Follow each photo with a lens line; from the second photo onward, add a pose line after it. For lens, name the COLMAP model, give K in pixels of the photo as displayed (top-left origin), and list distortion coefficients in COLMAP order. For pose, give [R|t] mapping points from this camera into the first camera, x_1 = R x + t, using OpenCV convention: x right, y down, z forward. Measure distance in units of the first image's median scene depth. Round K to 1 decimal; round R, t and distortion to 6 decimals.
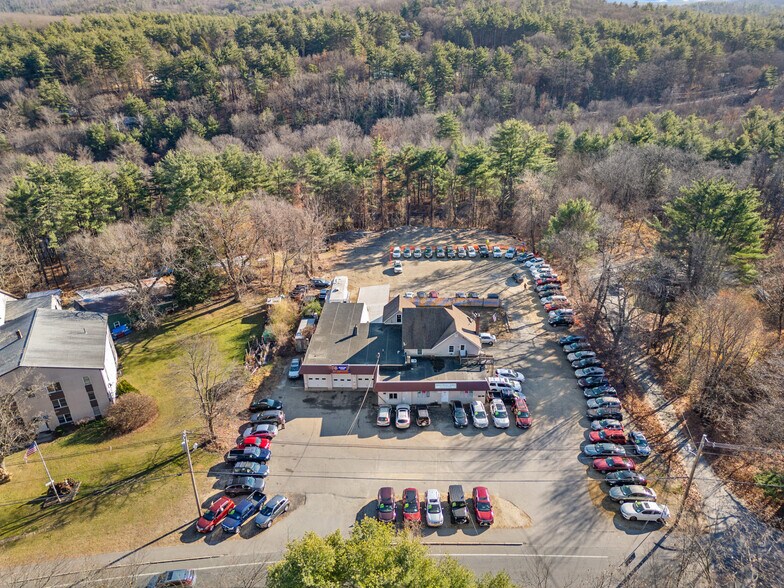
lens RADIAL K [[550.5, 0, 395.6], [0, 550.5, 294.7], [0, 0, 1]] dist [0.077454, -0.082197]
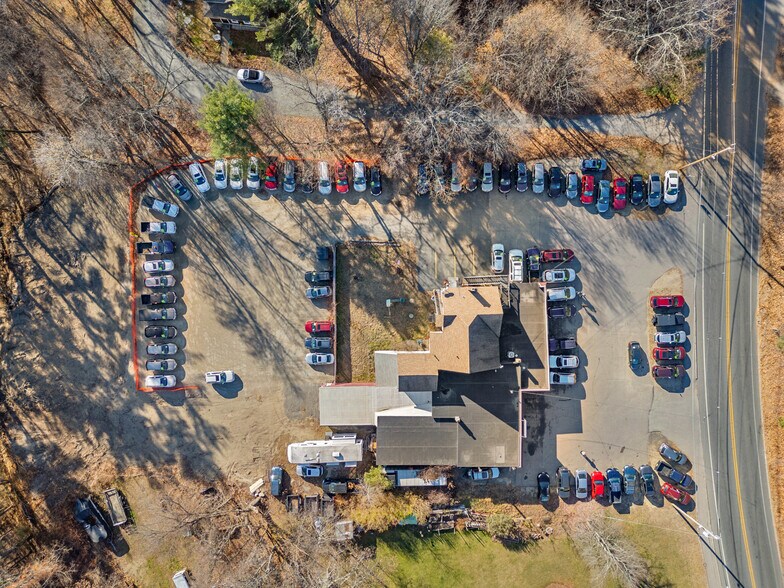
lens RADIAL K [[550.5, 0, 395.6], [0, 550.5, 294.7], [0, 0, 1]] dist [0.077454, -0.082197]
pose [[-0.043376, -0.998921, -0.016600, 0.173875], [0.443128, -0.034128, 0.895809, -0.878370], [-0.895408, 0.031500, 0.444130, 0.754876]]
